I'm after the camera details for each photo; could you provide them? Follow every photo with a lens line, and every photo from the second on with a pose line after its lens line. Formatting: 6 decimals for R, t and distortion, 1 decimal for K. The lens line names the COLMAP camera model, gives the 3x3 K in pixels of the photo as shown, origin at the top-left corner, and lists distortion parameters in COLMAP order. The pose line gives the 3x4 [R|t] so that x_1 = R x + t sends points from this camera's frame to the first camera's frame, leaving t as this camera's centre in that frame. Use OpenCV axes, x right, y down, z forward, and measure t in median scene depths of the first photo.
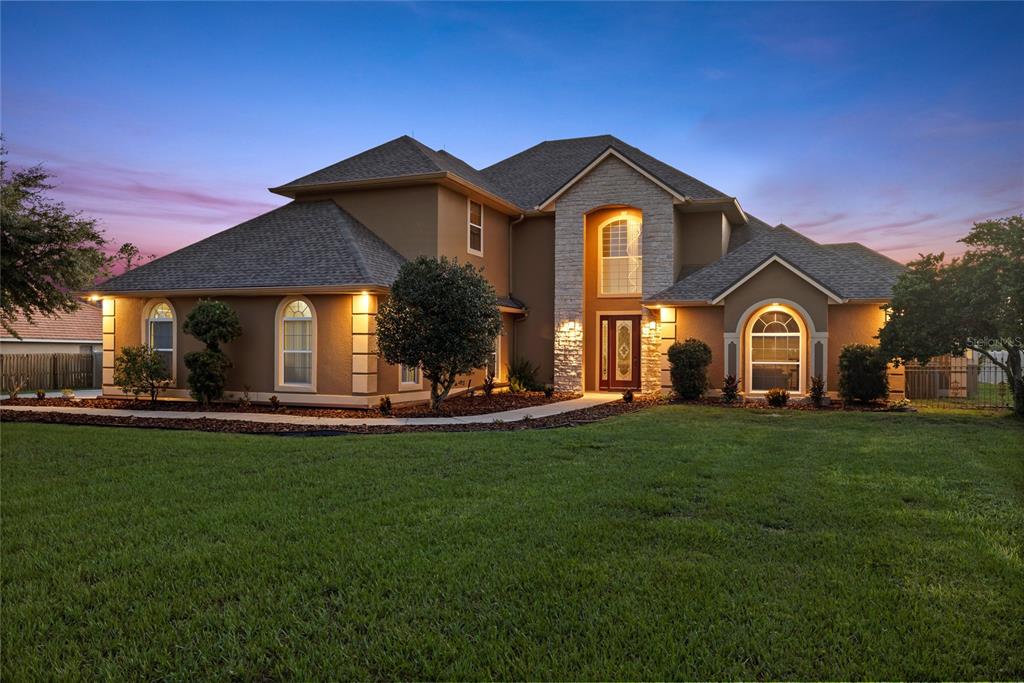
lens RADIAL K [[748.4, 0, 514.8], [0, 748.4, 329.4], [0, 0, 1]] dist [0.005886, -0.000220]
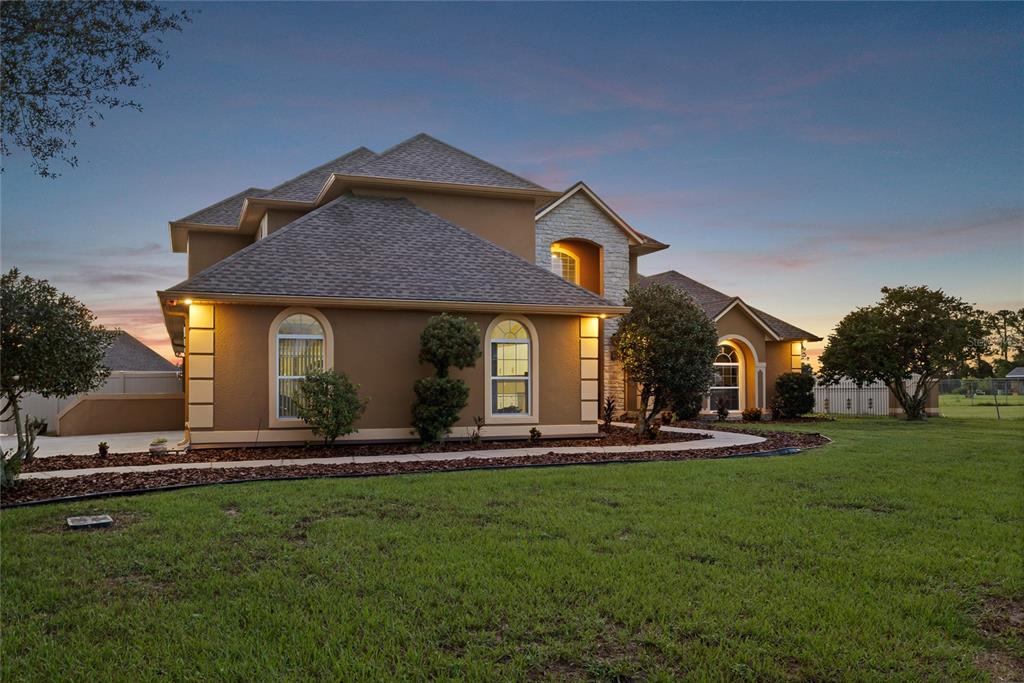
lens RADIAL K [[816.7, 0, 496.6], [0, 816.7, 380.7], [0, 0, 1]] dist [0.004268, -0.002657]
pose [[0.748472, -0.004534, 0.663151, -0.867471], [-0.010020, 0.999785, 0.018144, 0.014386], [-0.663091, -0.020225, 0.748265, 0.272545]]
